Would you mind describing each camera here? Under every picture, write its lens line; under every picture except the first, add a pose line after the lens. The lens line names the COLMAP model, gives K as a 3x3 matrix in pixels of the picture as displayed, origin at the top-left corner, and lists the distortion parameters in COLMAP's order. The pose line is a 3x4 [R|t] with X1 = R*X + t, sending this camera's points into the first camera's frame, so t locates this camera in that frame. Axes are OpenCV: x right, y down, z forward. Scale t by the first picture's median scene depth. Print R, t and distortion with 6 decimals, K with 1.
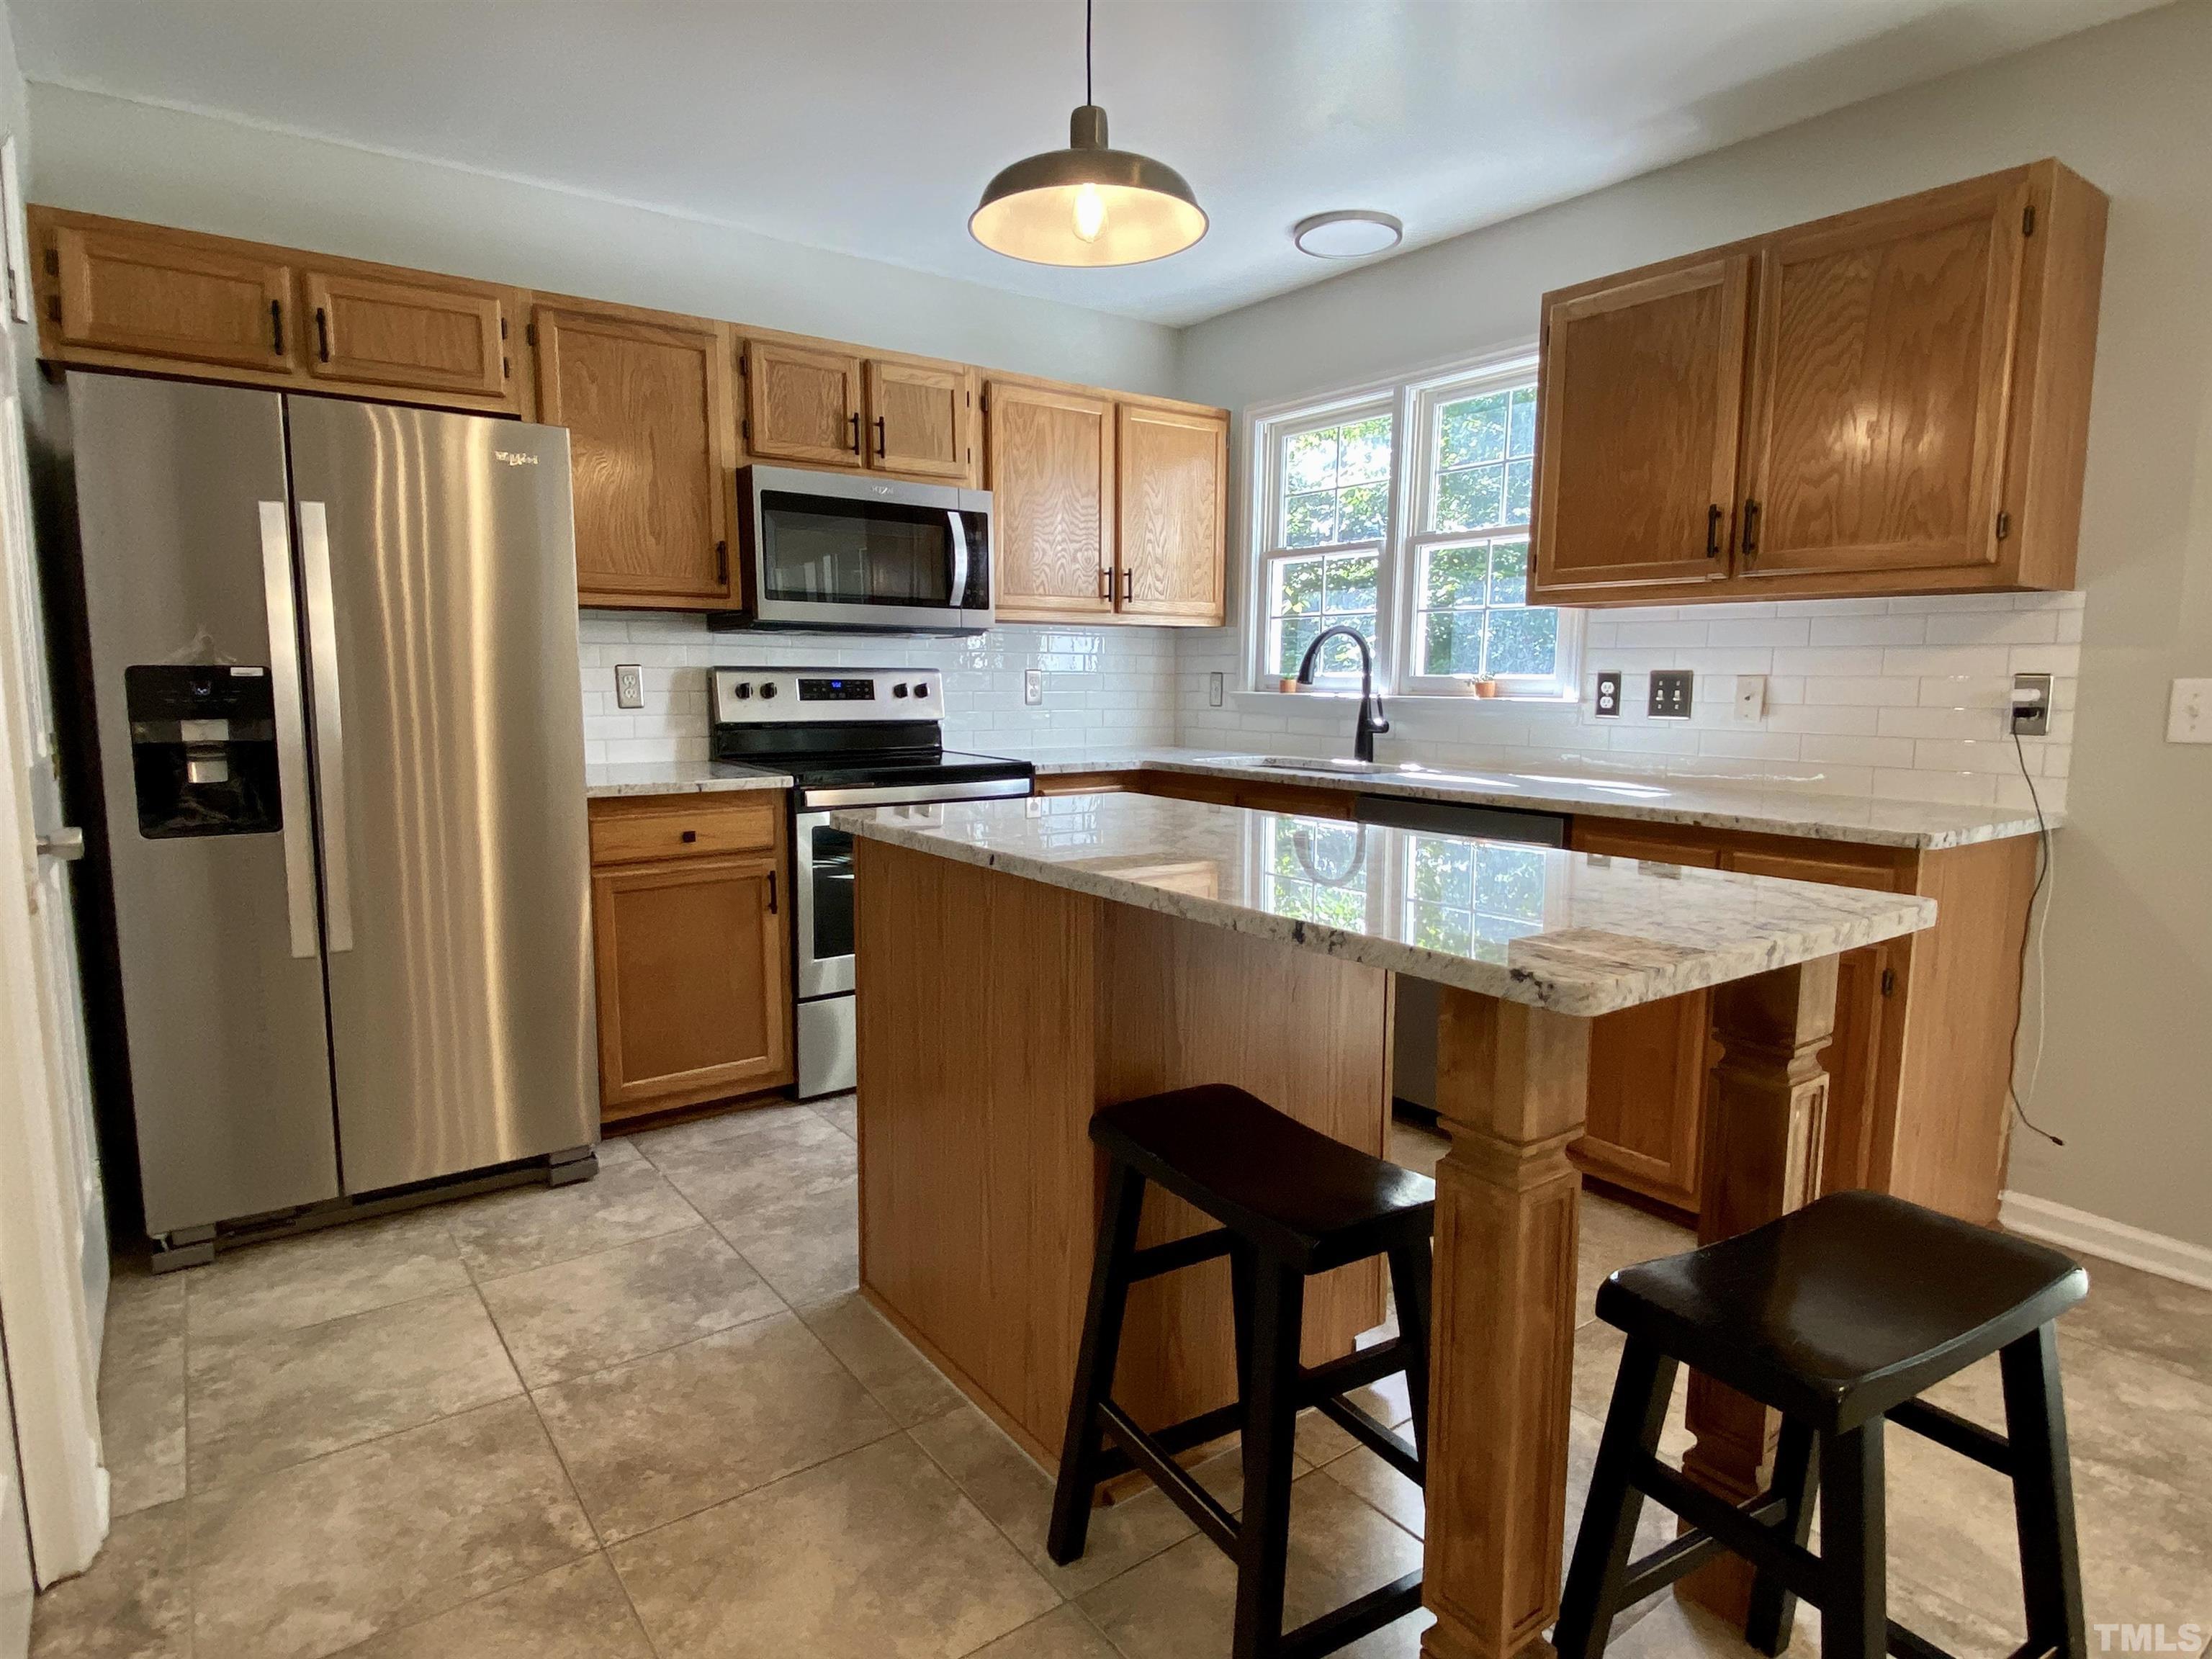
lens RADIAL K [[1225.1, 0, 1091.4], [0, 1225.1, 840.0], [0, 0, 1]] dist [0.030565, -0.031684]
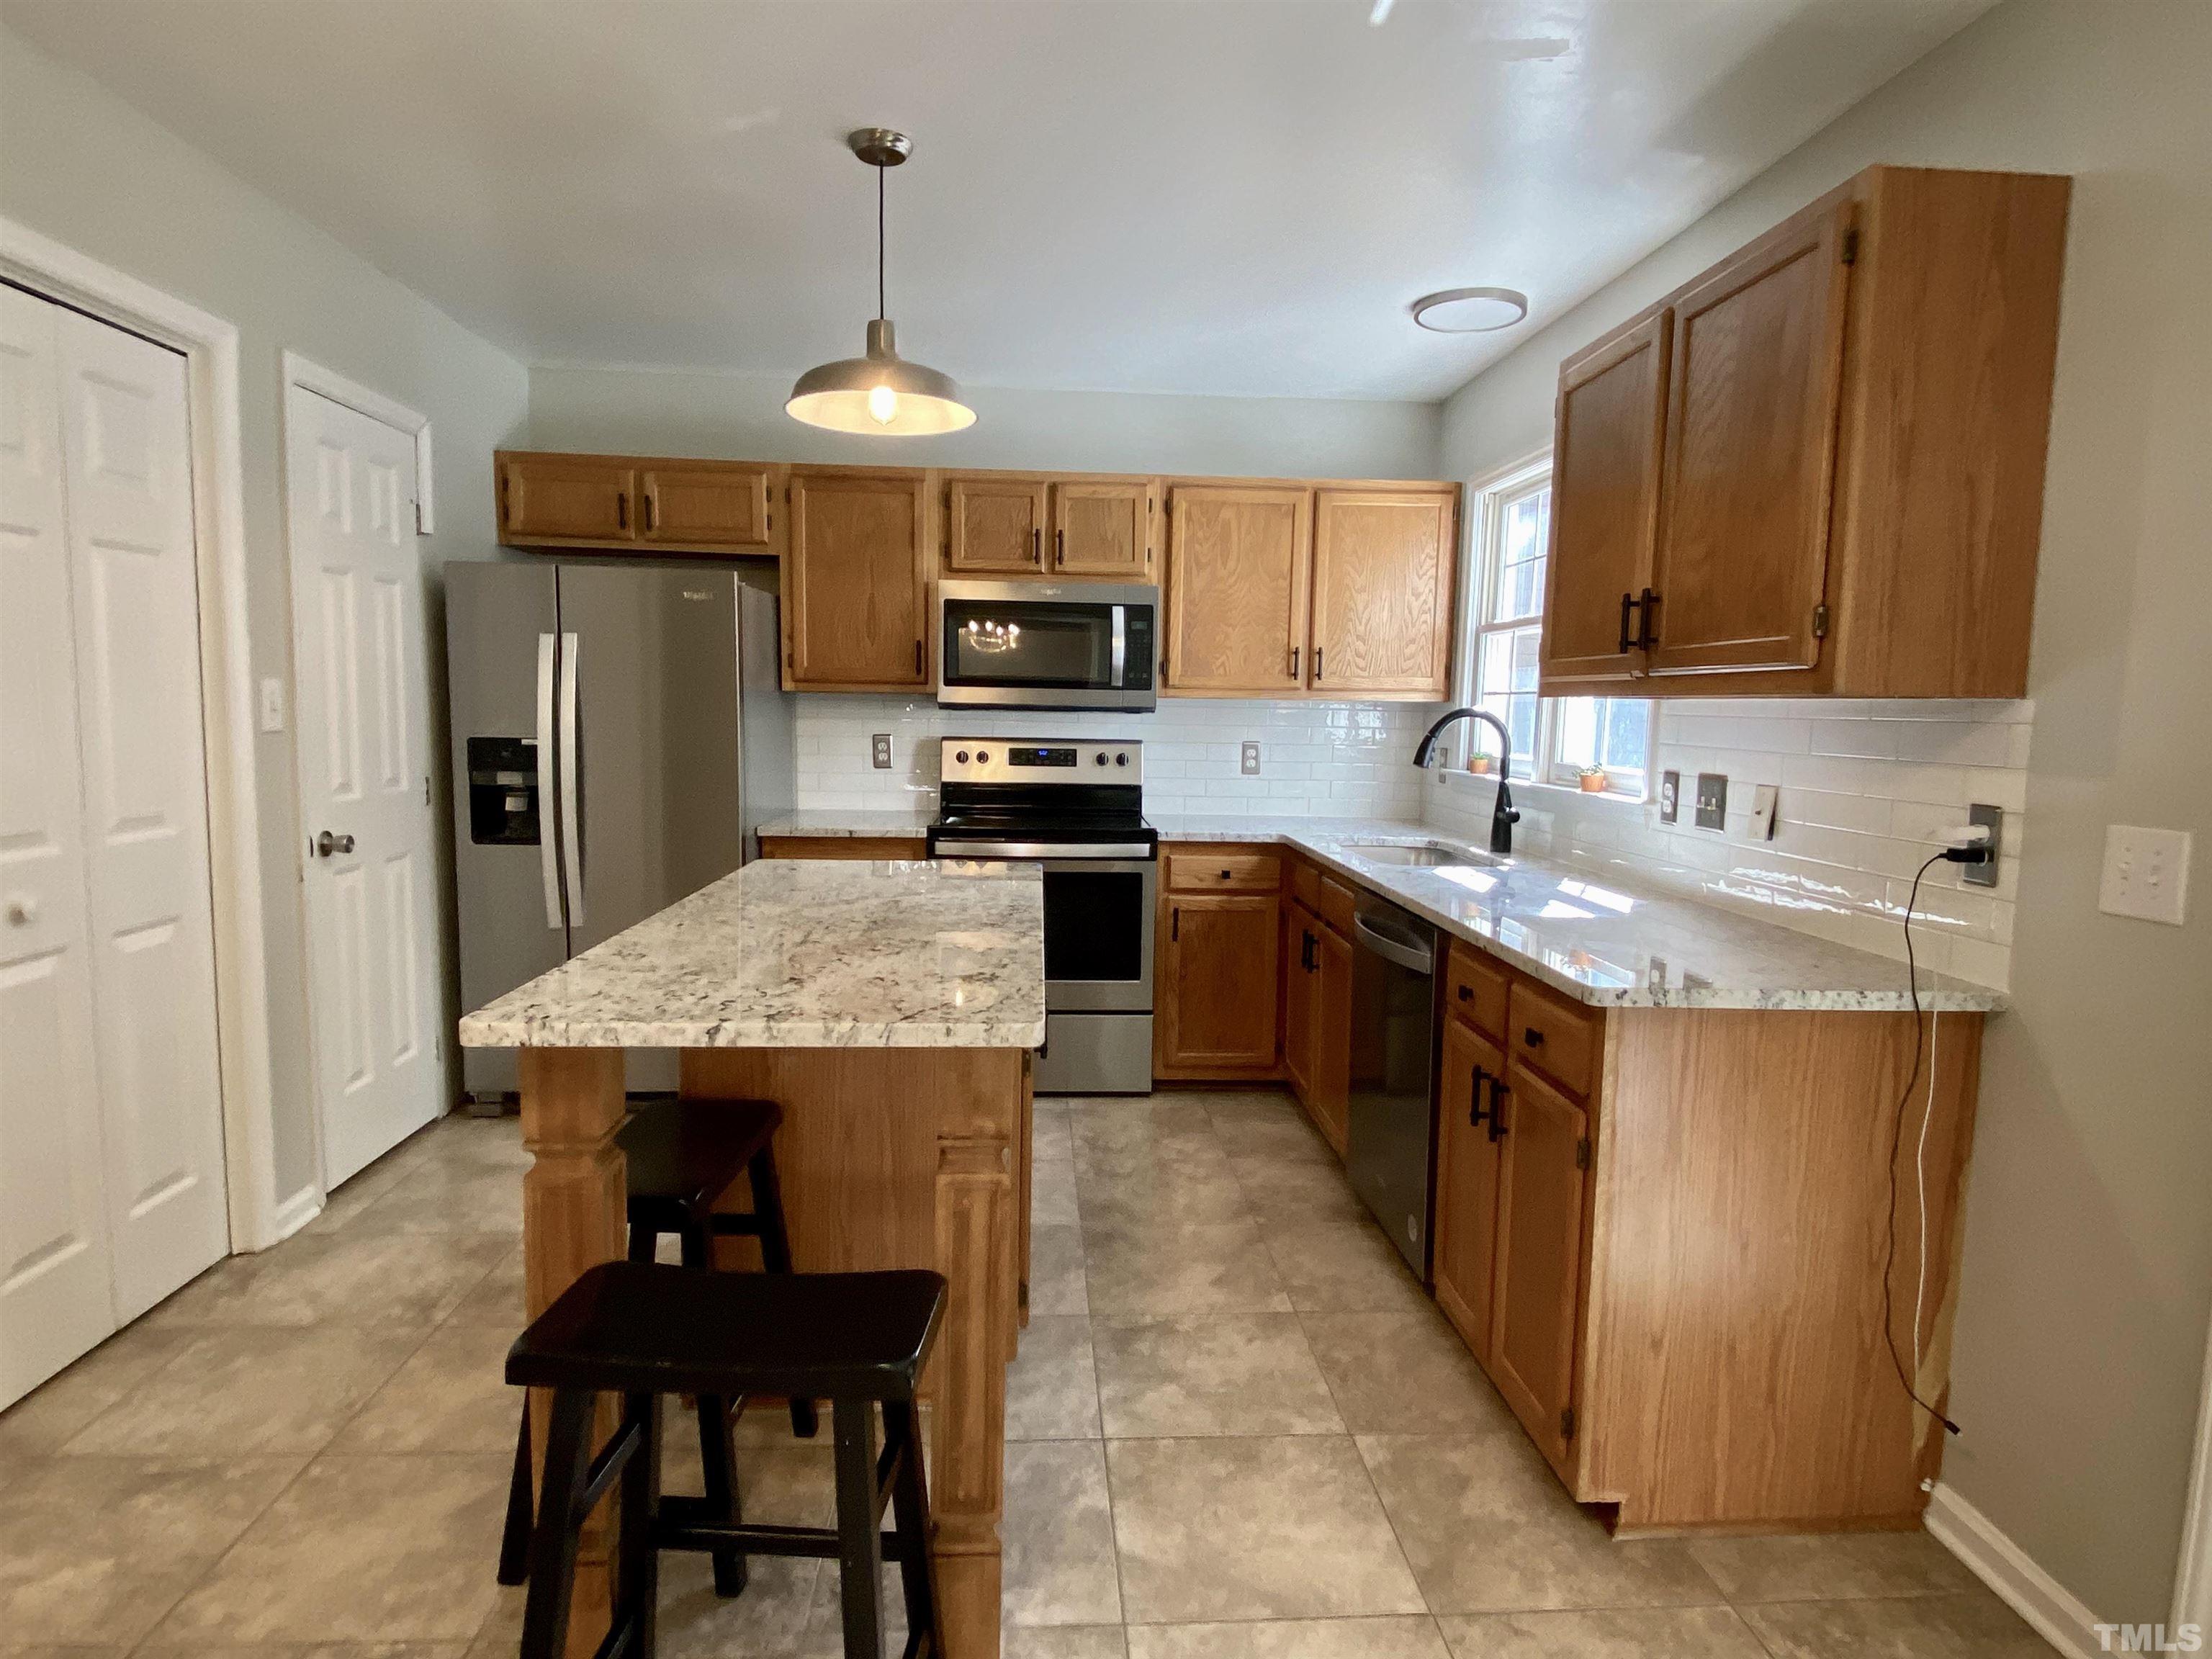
lens RADIAL K [[1225.1, 0, 1105.4], [0, 1225.1, 835.2], [0, 0, 1]] dist [0.030565, -0.031684]
pose [[0.841114, 0.068437, -0.536510, 0.556179], [-0.088516, 0.996006, -0.011722, -0.046205], [0.533565, 0.057349, 0.843813, 0.054777]]
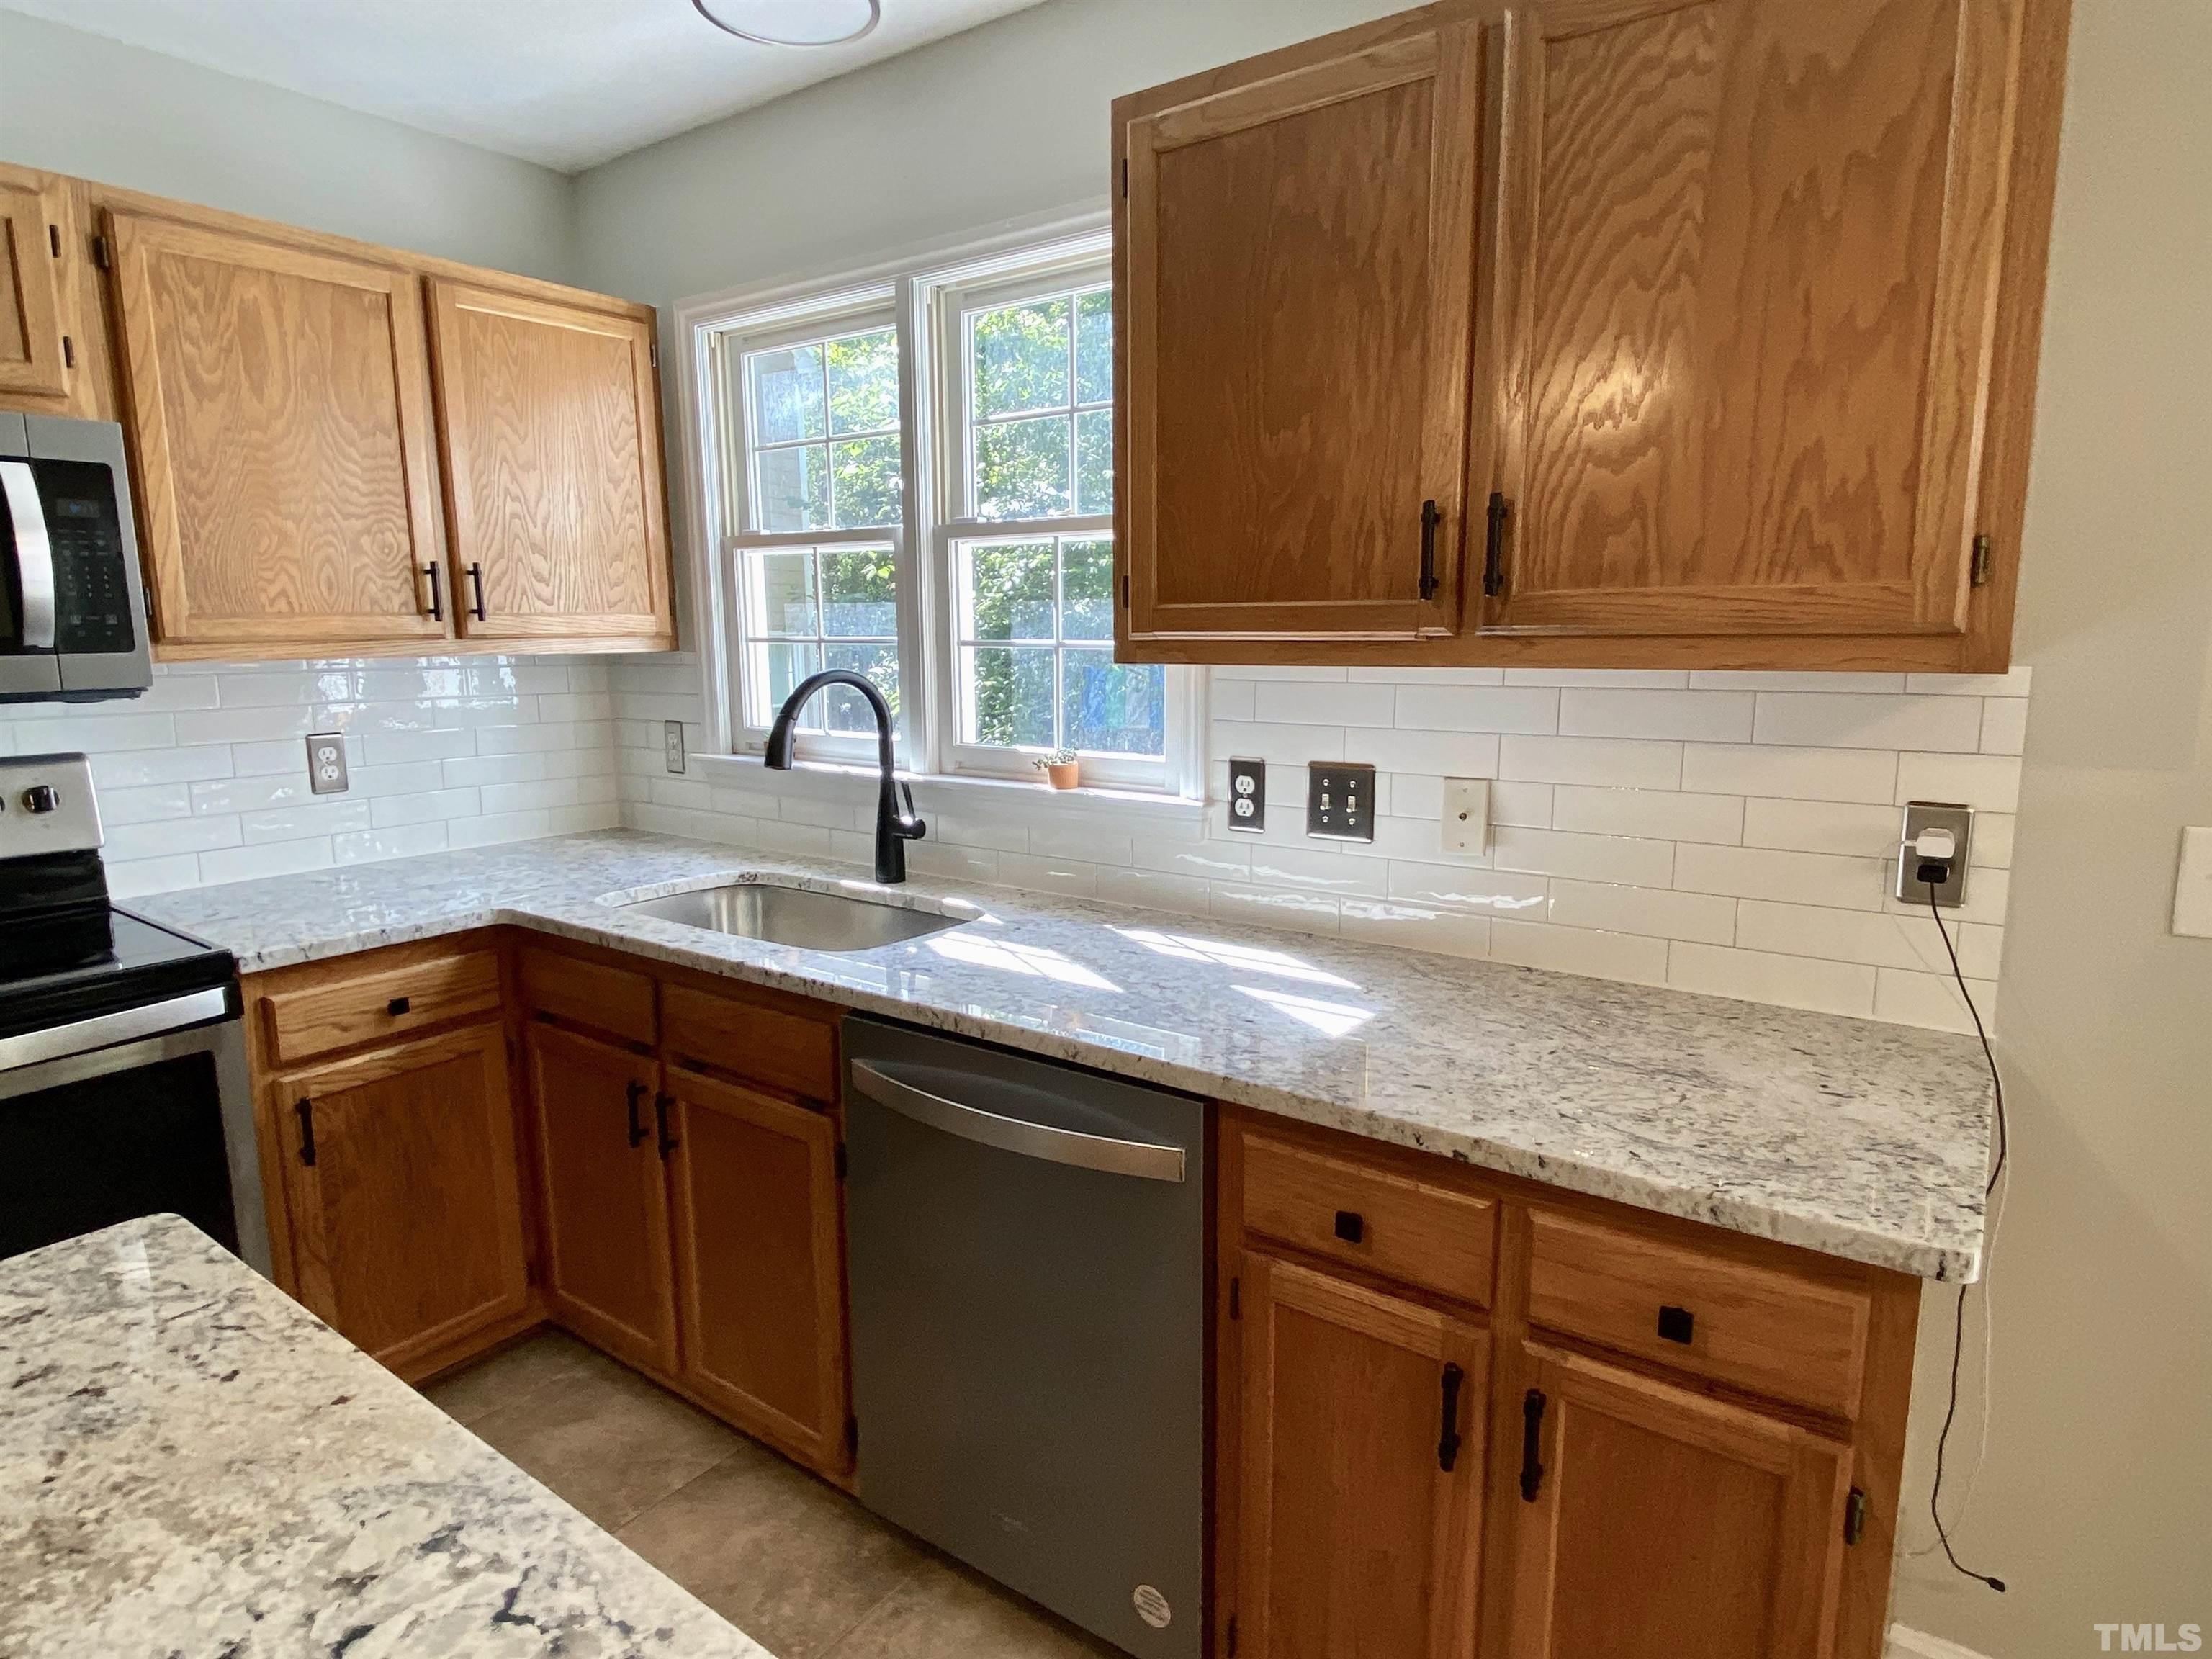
lens RADIAL K [[1225.1, 0, 1095.9], [0, 1225.1, 827.8], [0, 0, 1]] dist [0.030565, -0.031684]
pose [[0.950942, -0.060623, 0.303371, 0.159462], [0.052028, 0.997984, 0.036342, -0.128173], [-0.304963, -0.018775, 0.952179, 0.436054]]
